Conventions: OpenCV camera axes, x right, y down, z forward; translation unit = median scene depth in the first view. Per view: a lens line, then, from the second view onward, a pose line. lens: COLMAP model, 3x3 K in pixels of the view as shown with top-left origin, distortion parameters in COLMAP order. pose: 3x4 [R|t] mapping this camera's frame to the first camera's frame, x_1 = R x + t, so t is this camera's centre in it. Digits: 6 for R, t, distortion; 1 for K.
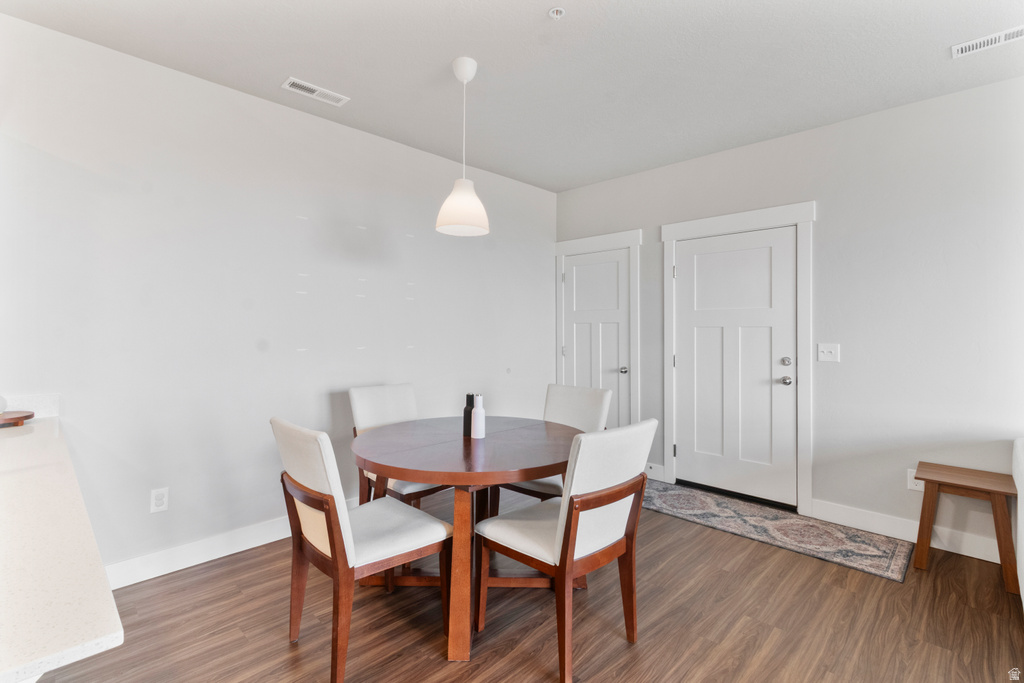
lens RADIAL K [[476.3, 0, 523.7], [0, 476.3, 327.4], [0, 0, 1]] dist [-0.002158, 0.001216]
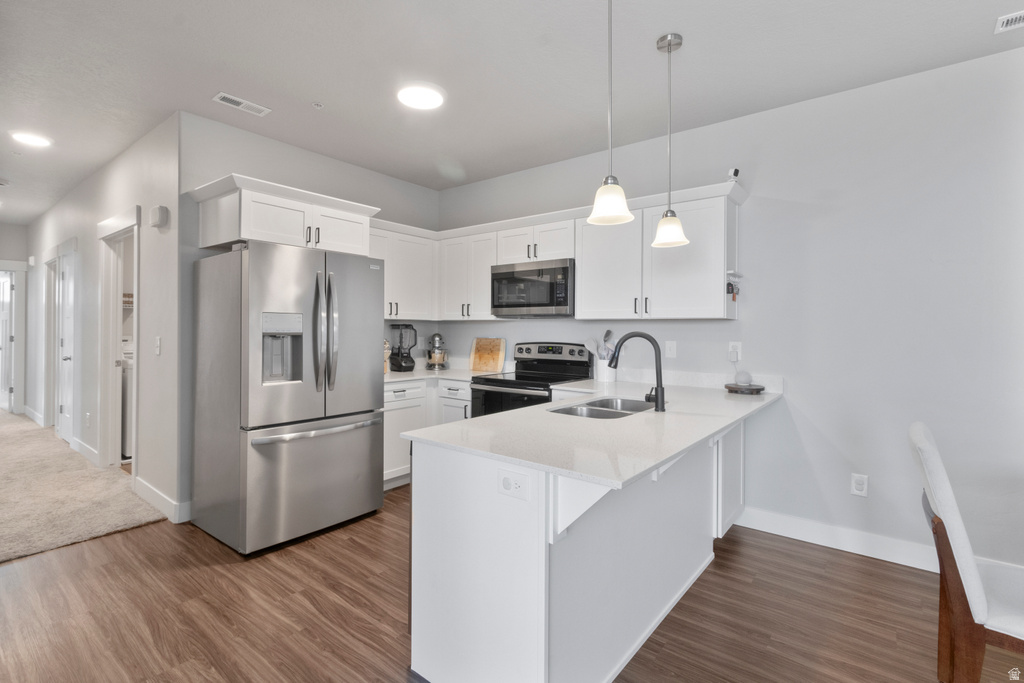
lens RADIAL K [[476.3, 0, 512.0], [0, 476.3, 331.1], [0, 0, 1]] dist [-0.002158, 0.001216]
pose [[0.104064, 0.000811, -0.994570, 0.205807], [-0.001188, 0.999999, 0.000691, 0.008211], [0.994570, 0.001109, 0.104065, 0.079513]]
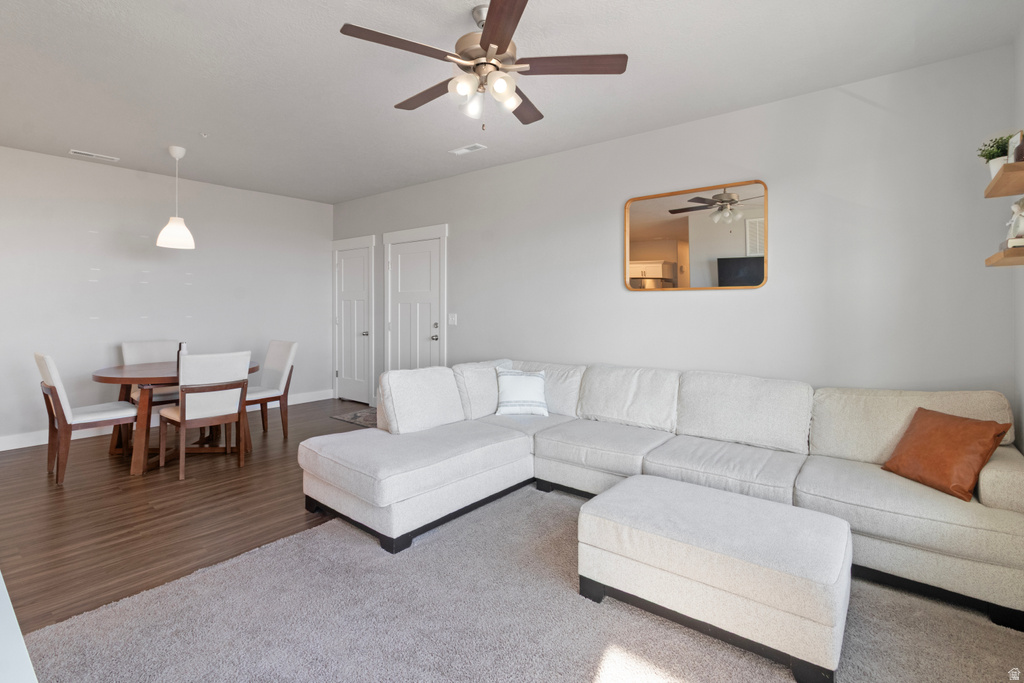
lens RADIAL K [[476.3, 0, 512.7], [0, 476.3, 308.6], [0, 0, 1]] dist [-0.002158, 0.001216]
pose [[0.995132, -0.004318, 0.098460, 0.673655], [0.002894, 0.999889, 0.014600, -0.005442], [-0.098513, -0.014244, 0.995034, -0.609468]]
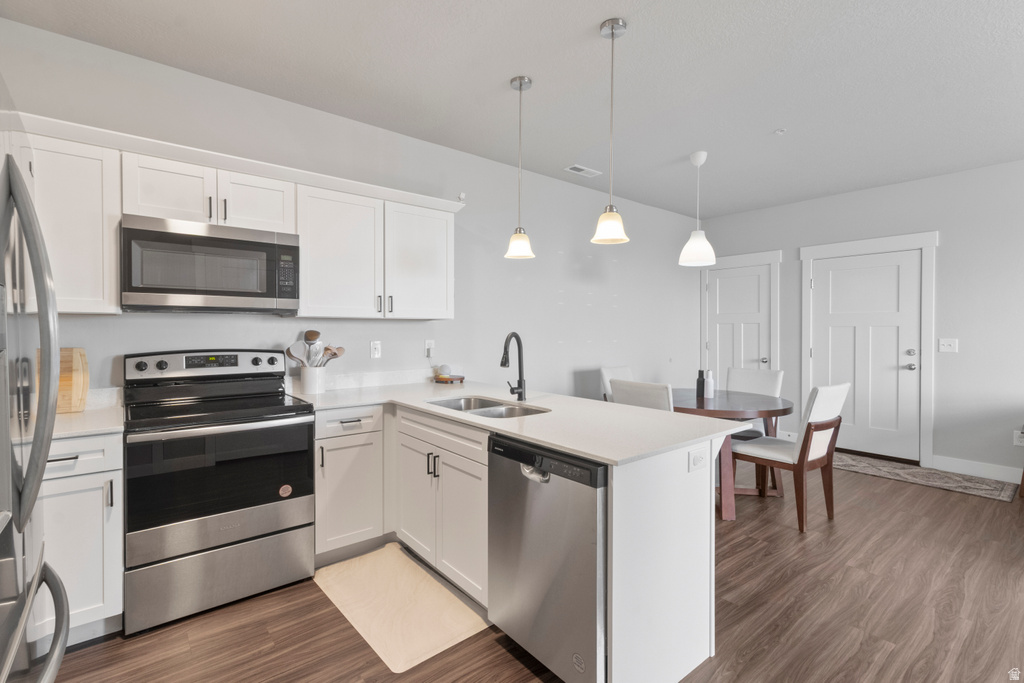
lens RADIAL K [[476.3, 0, 519.1], [0, 476.3, 334.6], [0, 0, 1]] dist [-0.002158, 0.001216]
pose [[0.994115, 0.000059, -0.108331, -0.402843], [0.001598, 0.999883, 0.015211, 0.000659], [0.108320, -0.015295, 0.993998, -0.447095]]
